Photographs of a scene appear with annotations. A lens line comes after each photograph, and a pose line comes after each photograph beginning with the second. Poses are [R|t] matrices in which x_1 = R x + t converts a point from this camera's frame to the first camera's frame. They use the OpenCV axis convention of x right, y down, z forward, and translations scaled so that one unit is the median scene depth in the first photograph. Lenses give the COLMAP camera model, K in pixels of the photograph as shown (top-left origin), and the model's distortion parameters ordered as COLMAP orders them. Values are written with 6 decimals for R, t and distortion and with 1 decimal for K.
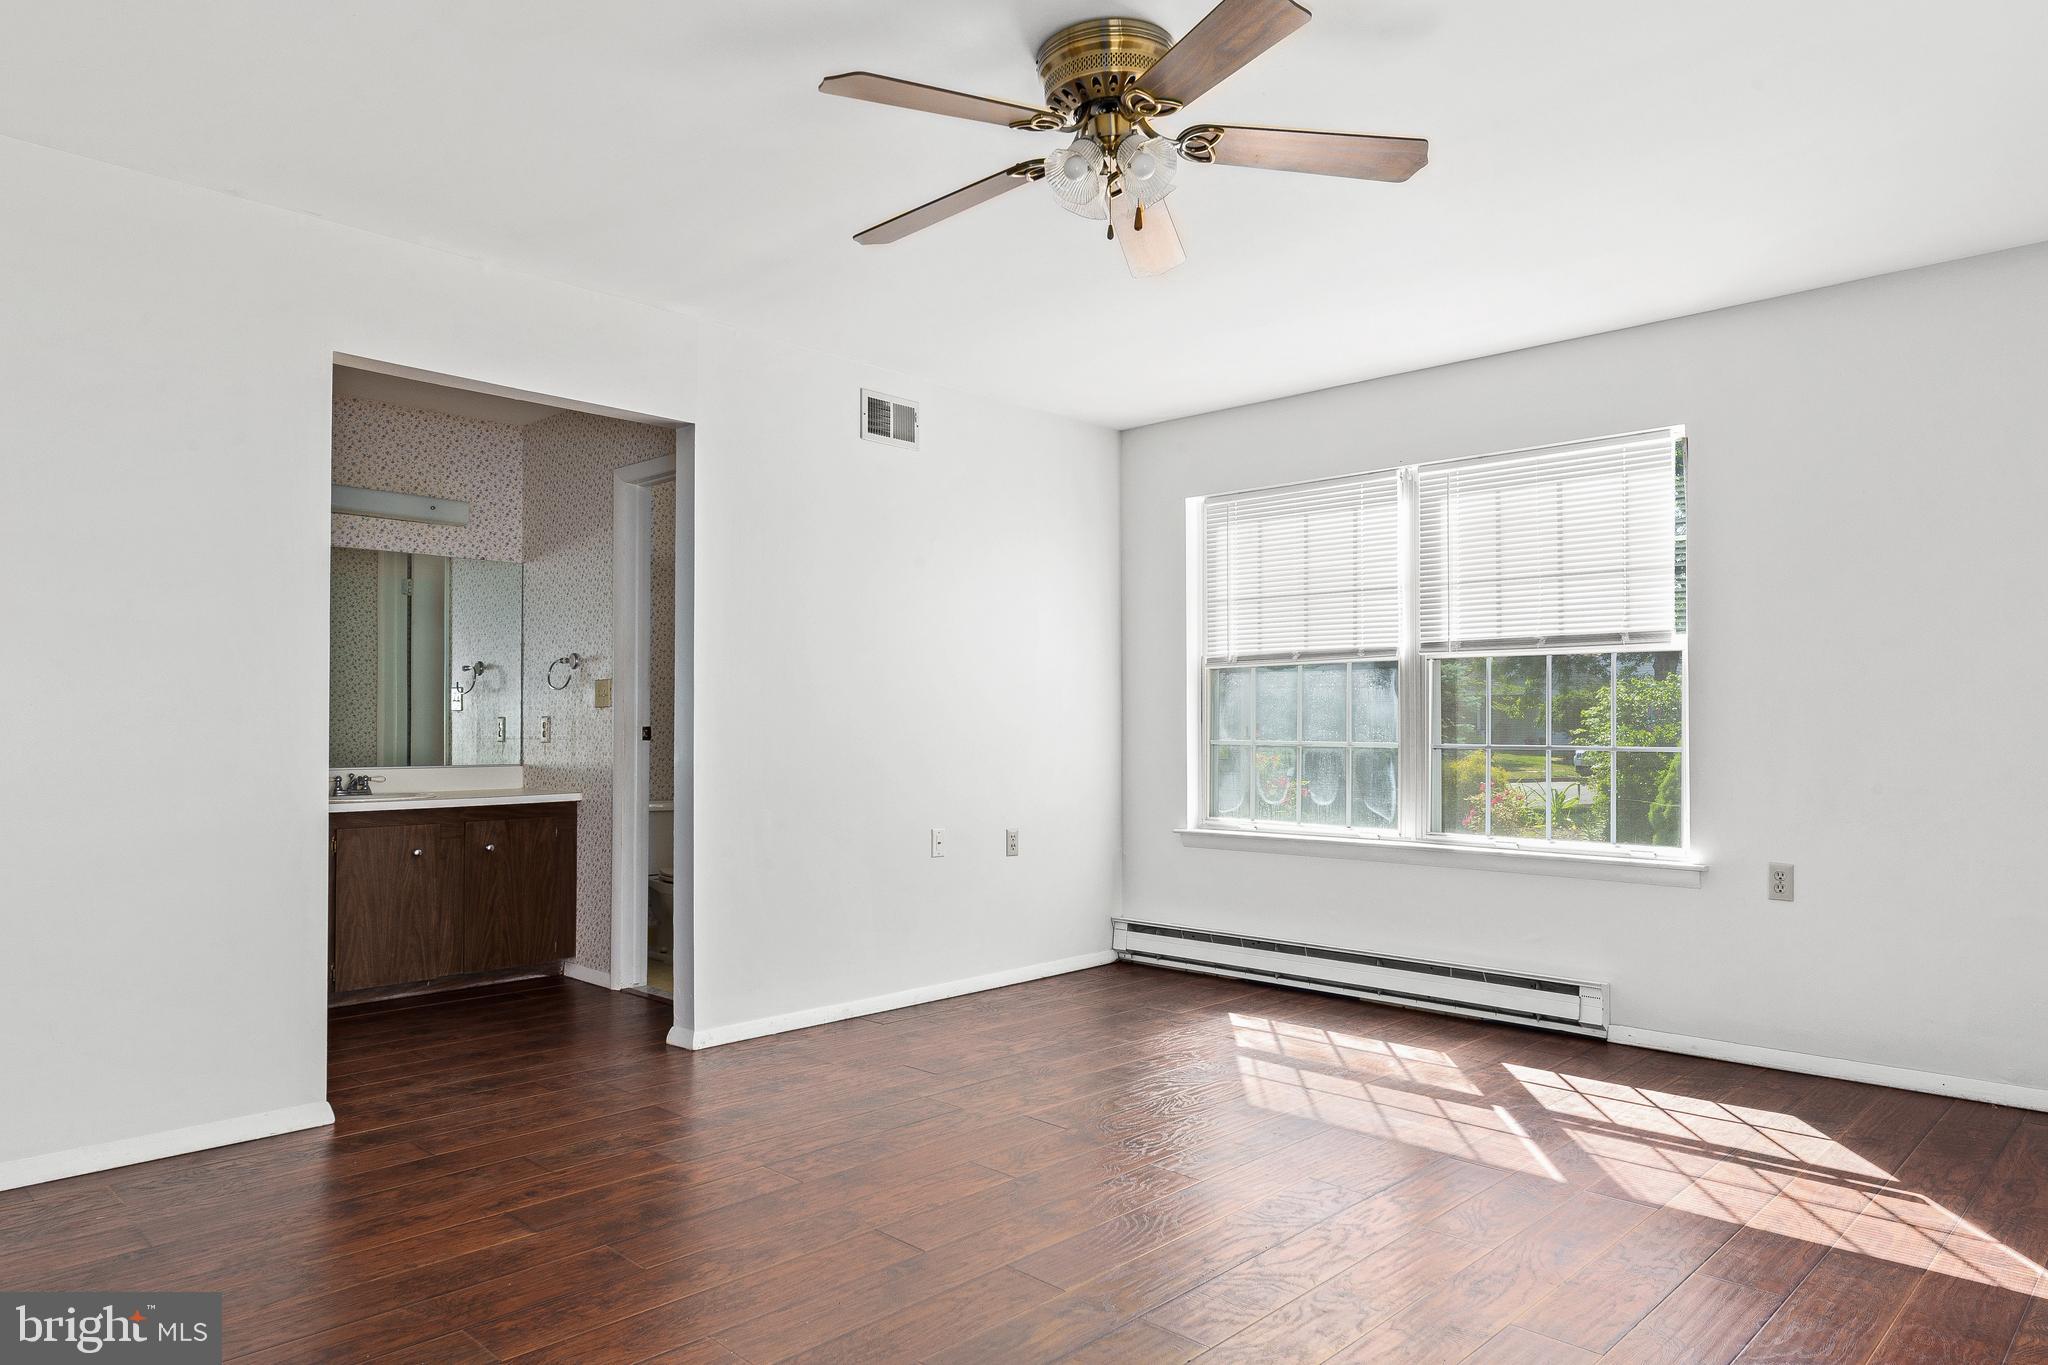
lens RADIAL K [[1291.5, 0, 1008.8], [0, 1291.5, 682.9], [0, 0, 1]] dist [0.025363, 0.000491]
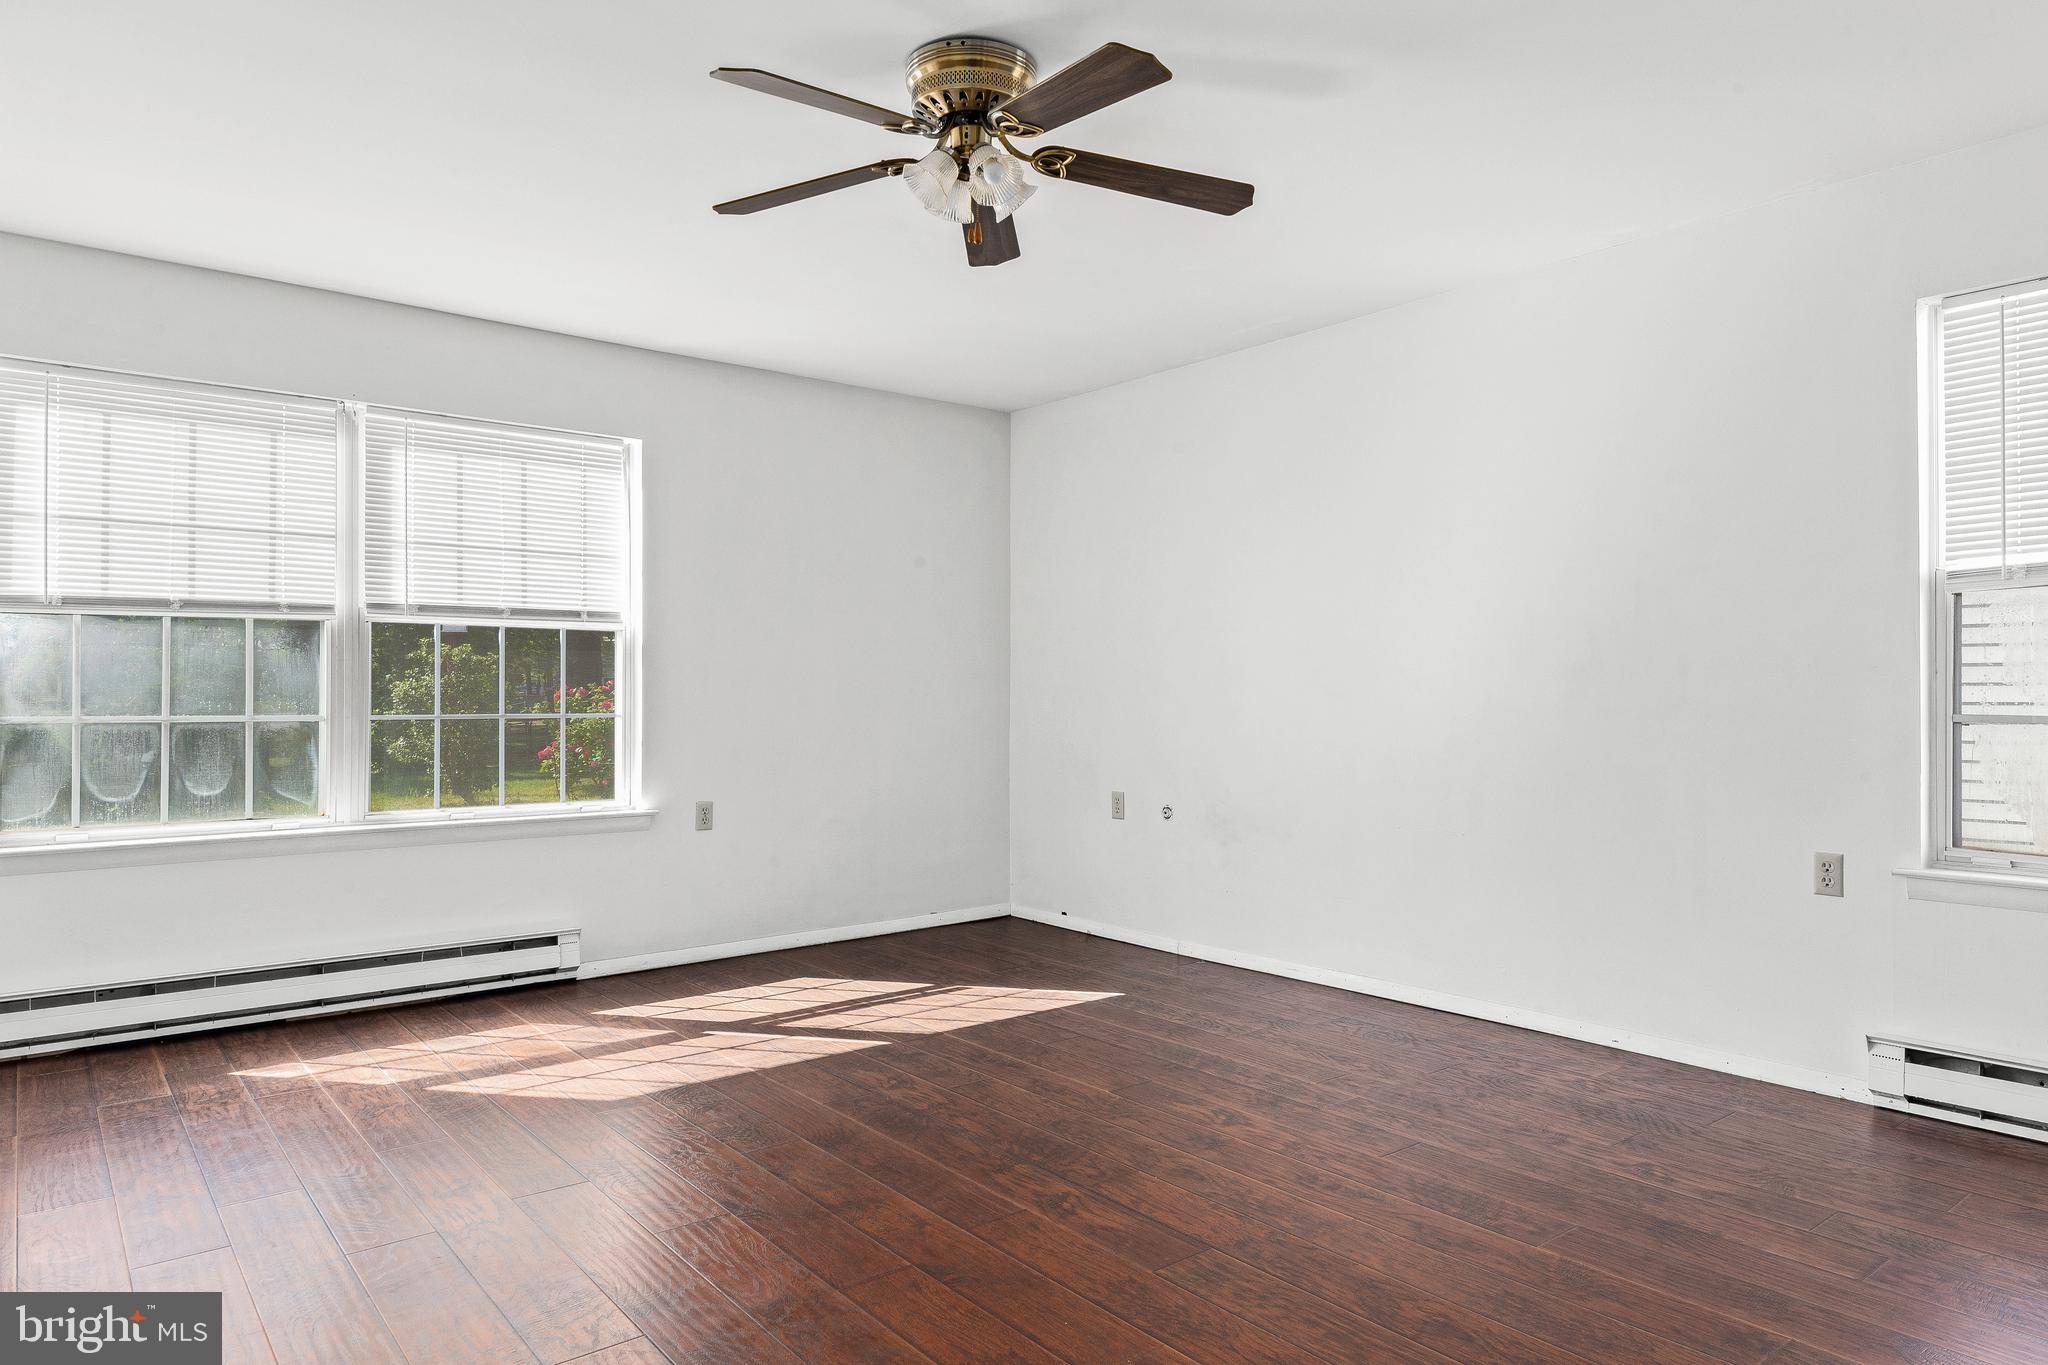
lens RADIAL K [[1291.5, 0, 1008.8], [0, 1291.5, 682.9], [0, 0, 1]] dist [0.025363, 0.000491]
pose [[0.123416, 0.006414, 0.992334, -0.574184], [-0.033138, 0.999448, -0.002339, 0.013055], [-0.991802, -0.032596, 0.123560, 0.491608]]
